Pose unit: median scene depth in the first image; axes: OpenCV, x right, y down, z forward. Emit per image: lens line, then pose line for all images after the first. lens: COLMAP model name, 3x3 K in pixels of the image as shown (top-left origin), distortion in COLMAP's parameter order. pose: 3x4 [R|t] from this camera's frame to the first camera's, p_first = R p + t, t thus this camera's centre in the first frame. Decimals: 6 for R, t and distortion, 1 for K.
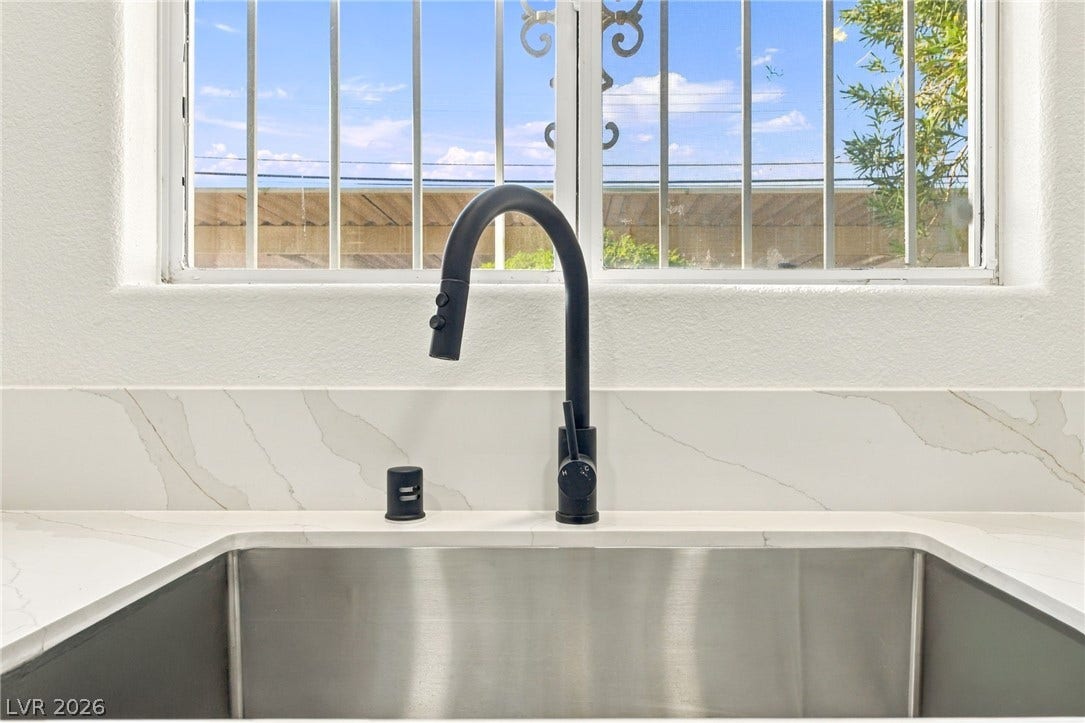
lens RADIAL K [[769.1, 0, 546.5], [0, 769.1, 341.4], [0, 0, 1]] dist [-0.001239, -0.000501]
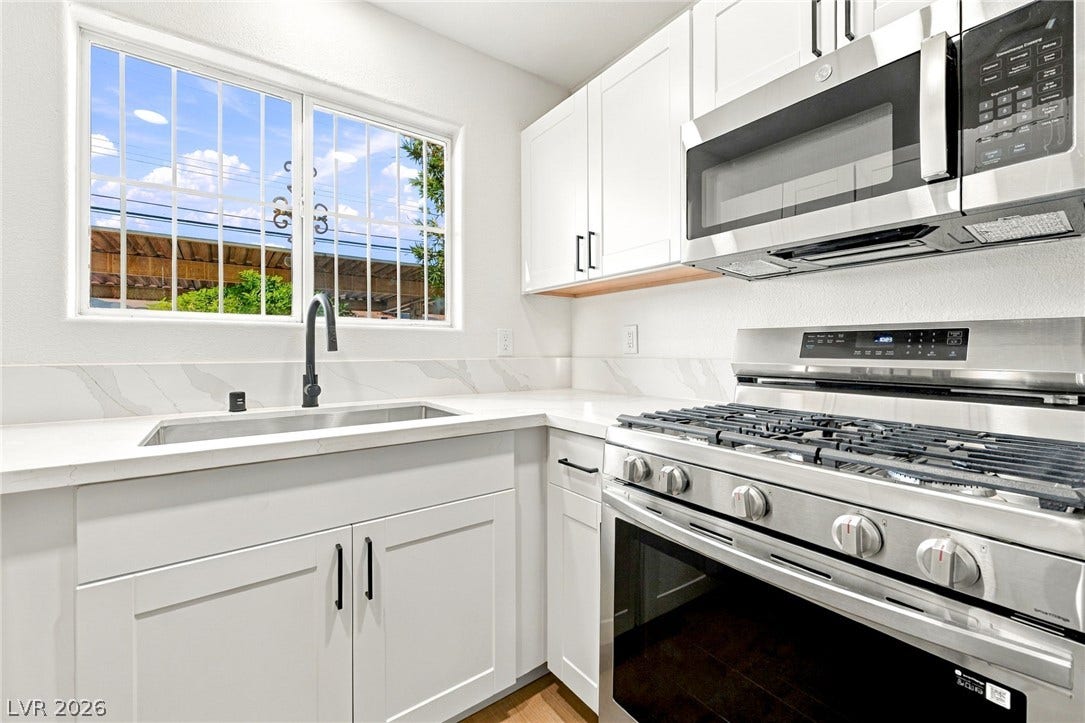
lens RADIAL K [[445.1, 0, 545.0], [0, 445.1, 347.8], [0, 0, 1]] dist [0.000306, -0.000356]
pose [[0.794721, 0.001453, 0.606974, -0.259350], [-0.001538, 0.999999, -0.000381, 0.011656], [-0.606973, -0.000630, 0.794722, -0.811512]]
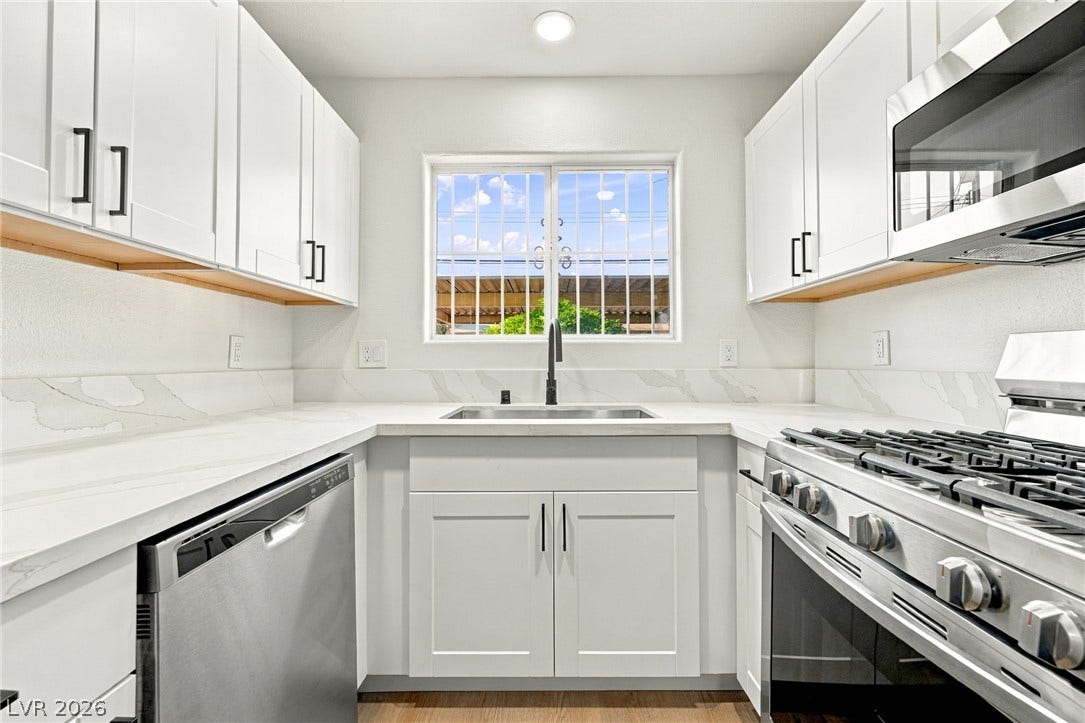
lens RADIAL K [[445.1, 0, 545.0], [0, 445.1, 347.8], [0, 0, 1]] dist [0.000306, -0.000356]
pose [[0.999922, -0.001769, 0.012356, -0.015774], [0.002031, 0.999773, -0.021198, 0.004261], [-0.012315, 0.021221, 0.999699, -1.131641]]
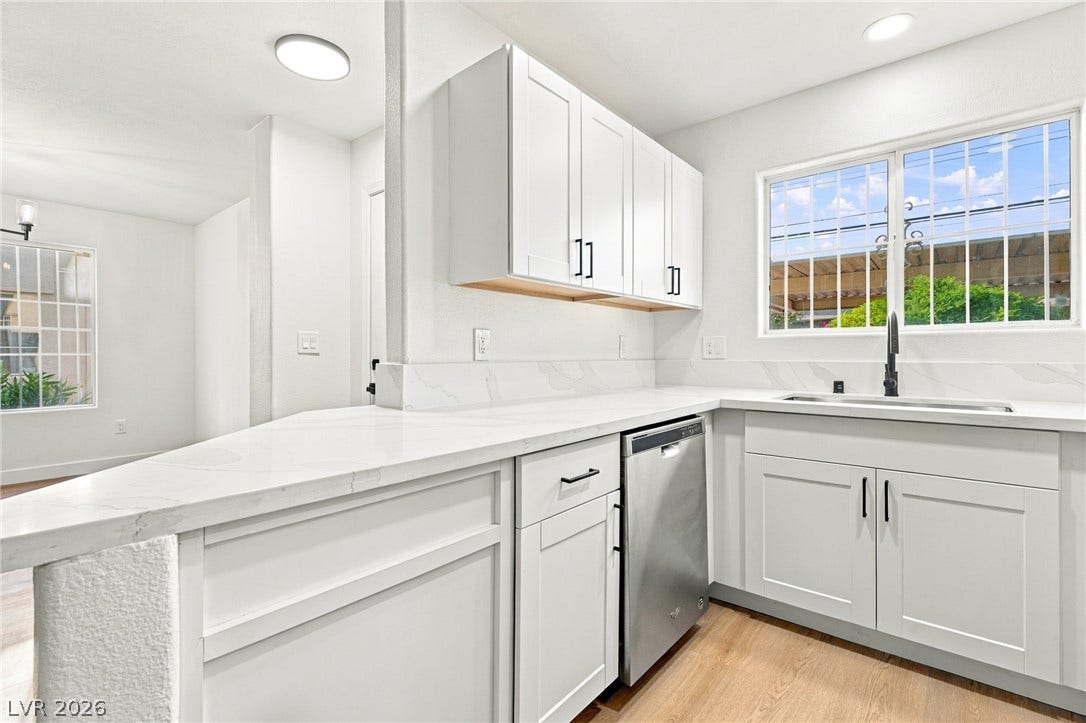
lens RADIAL K [[487.3, 0, 543.0], [0, 487.3, 361.5], [0, 0, 1]] dist [-0.012239, -0.000496]
pose [[0.778070, 0.007028, -0.628139, 0.193371], [0.006542, 0.999793, 0.019289, 0.005988], [0.628144, -0.019117, 0.777862, -1.826578]]
